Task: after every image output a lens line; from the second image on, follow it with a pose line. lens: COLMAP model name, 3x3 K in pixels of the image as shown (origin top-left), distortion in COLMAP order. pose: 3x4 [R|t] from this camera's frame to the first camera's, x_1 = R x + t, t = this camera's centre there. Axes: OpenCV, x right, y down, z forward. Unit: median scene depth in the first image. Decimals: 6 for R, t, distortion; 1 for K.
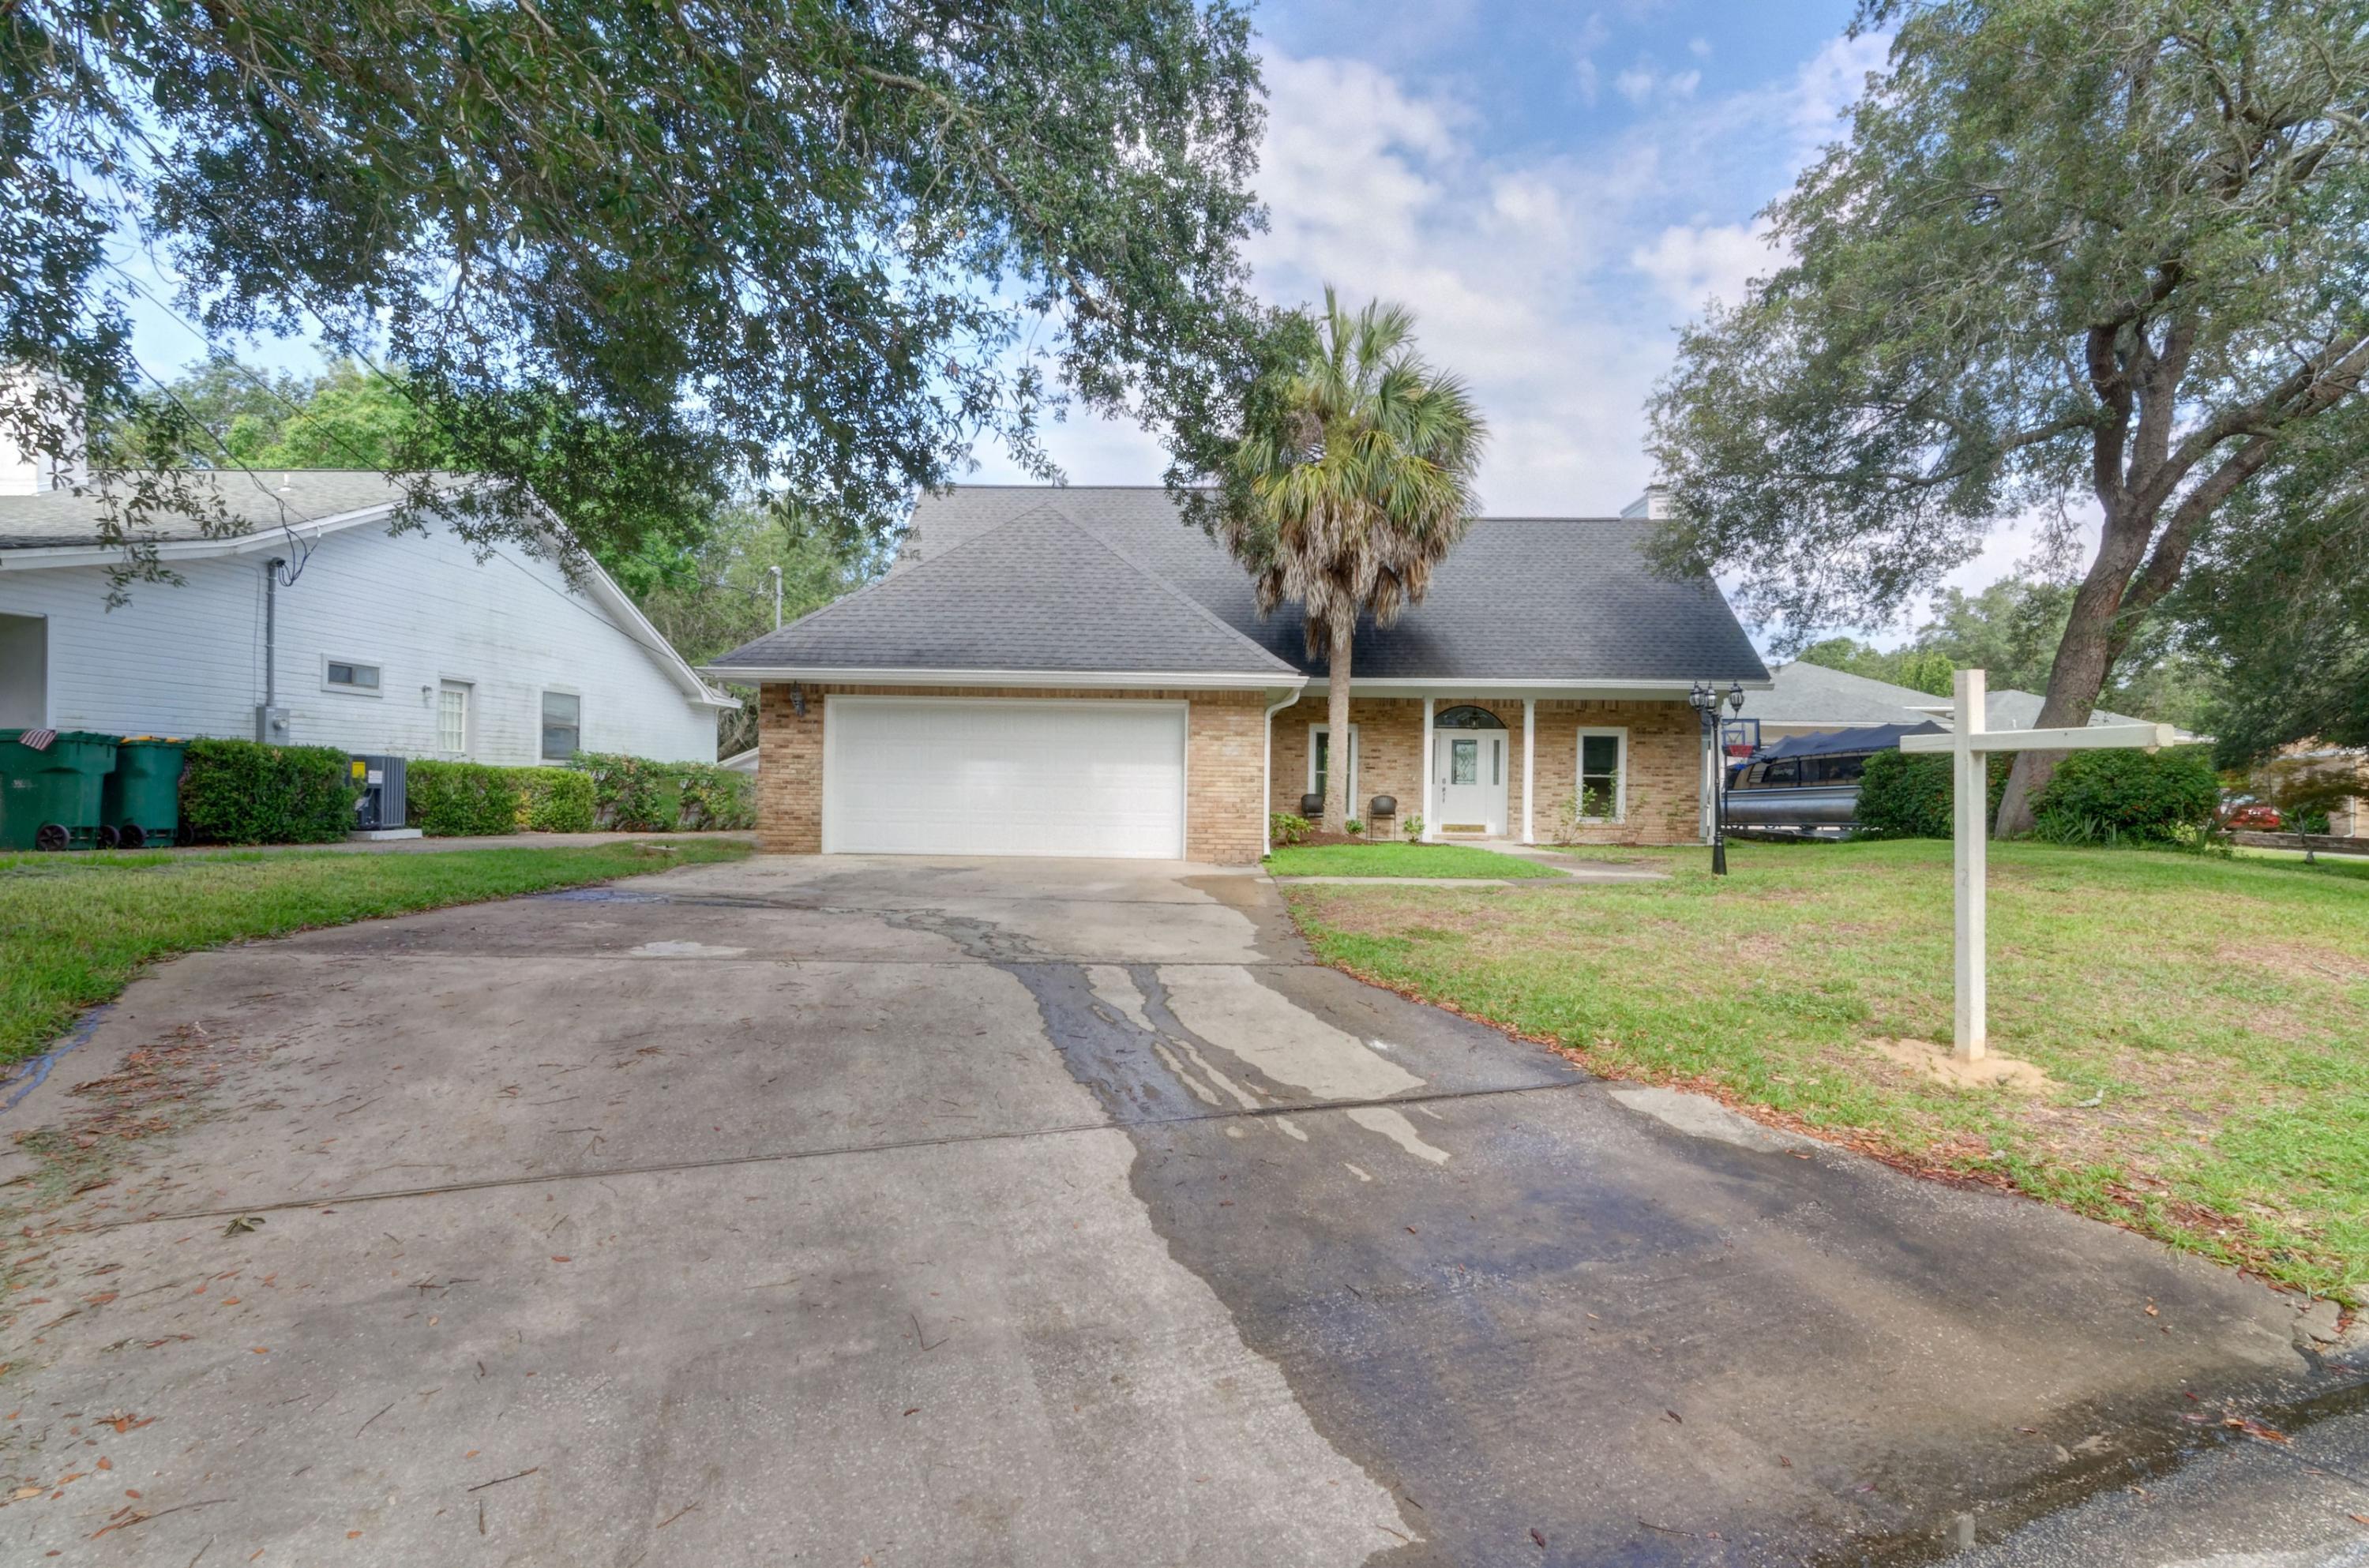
lens RADIAL K [[1123.6, 0, 1172.1], [0, 1123.6, 777.5], [0, 0, 1]] dist [0.004658, -0.001226]
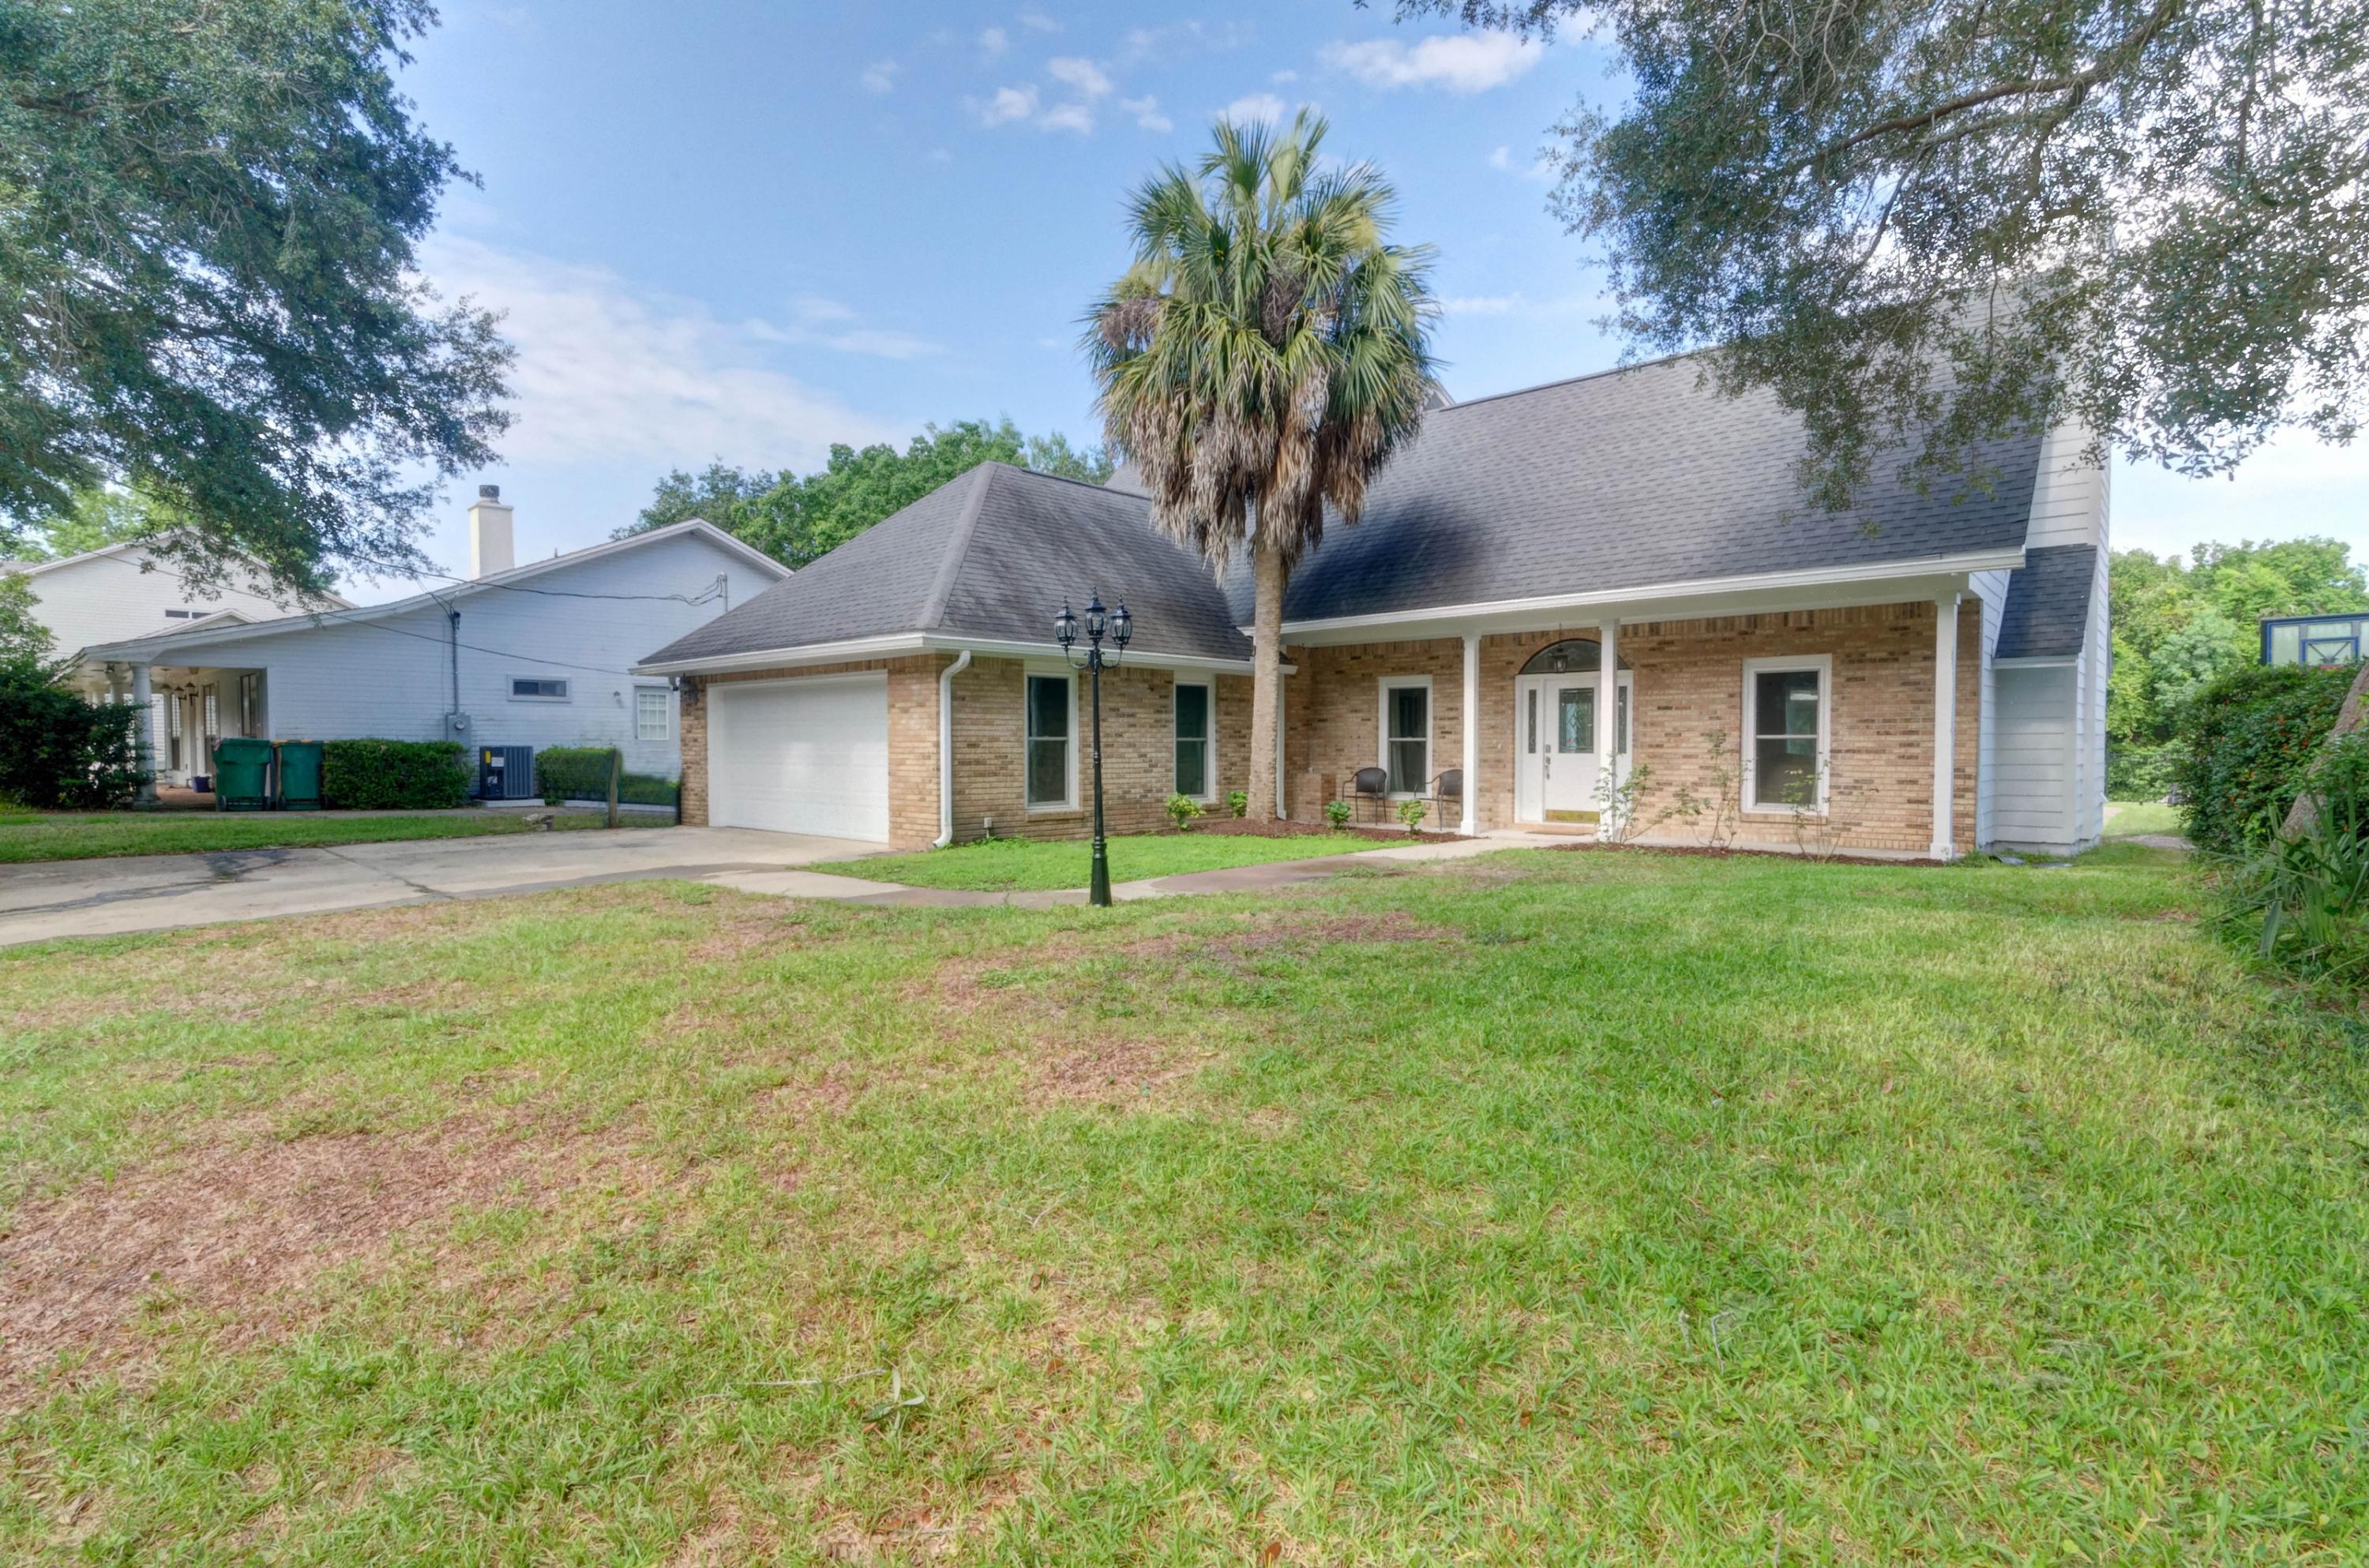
lens RADIAL K [[1107.5, 0, 1181.7], [0, 1107.5, 778.4], [0, 0, 1]] dist [0.012417, -0.000239]
pose [[0.755707, 0.002857, -0.654904, 0.656464], [0.017347, 0.999552, 0.024377, 0.001024], [0.654681, -0.029782, 0.755319, 0.405297]]
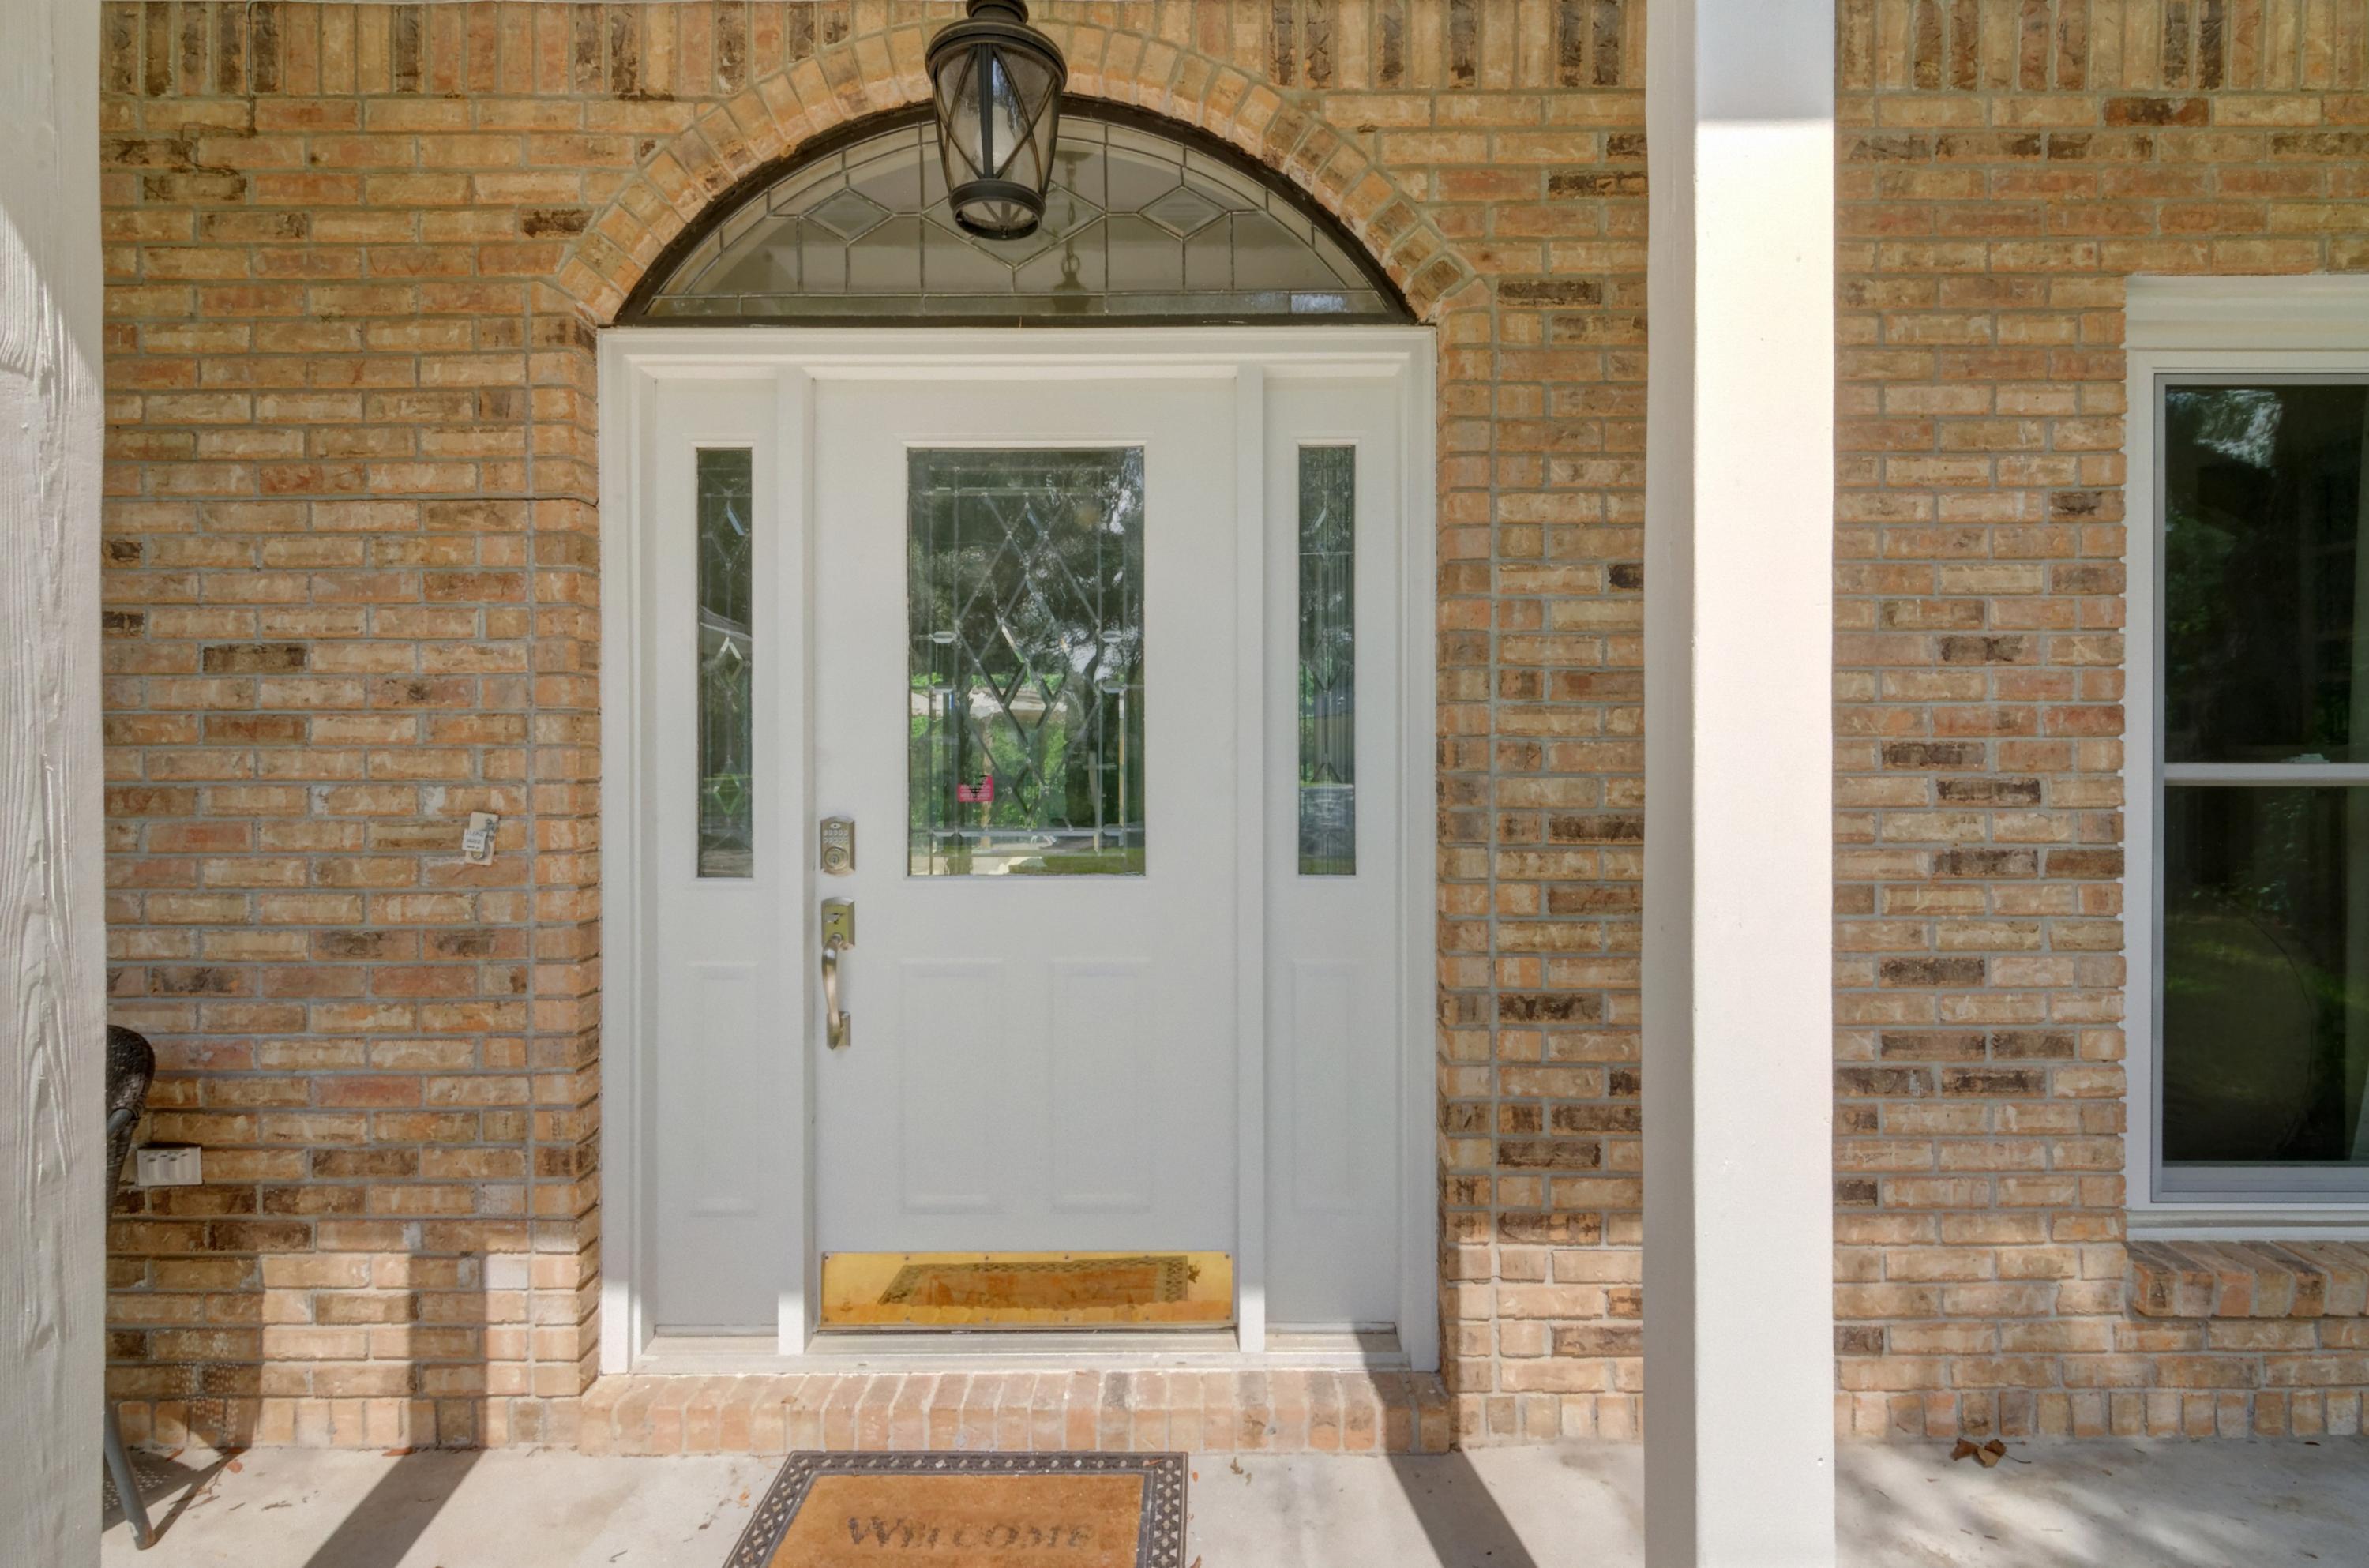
lens RADIAL K [[1092.9, 0, 1185.1], [0, 1092.9, 741.8], [0, 0, 1]] dist [0.000926, -0.000294]
pose [[0.999289, -0.017673, 0.033293, 0.339836], [0.017538, 0.999837, 0.004368, -0.007813], [-0.033365, -0.003781, 0.999436, 1.123310]]
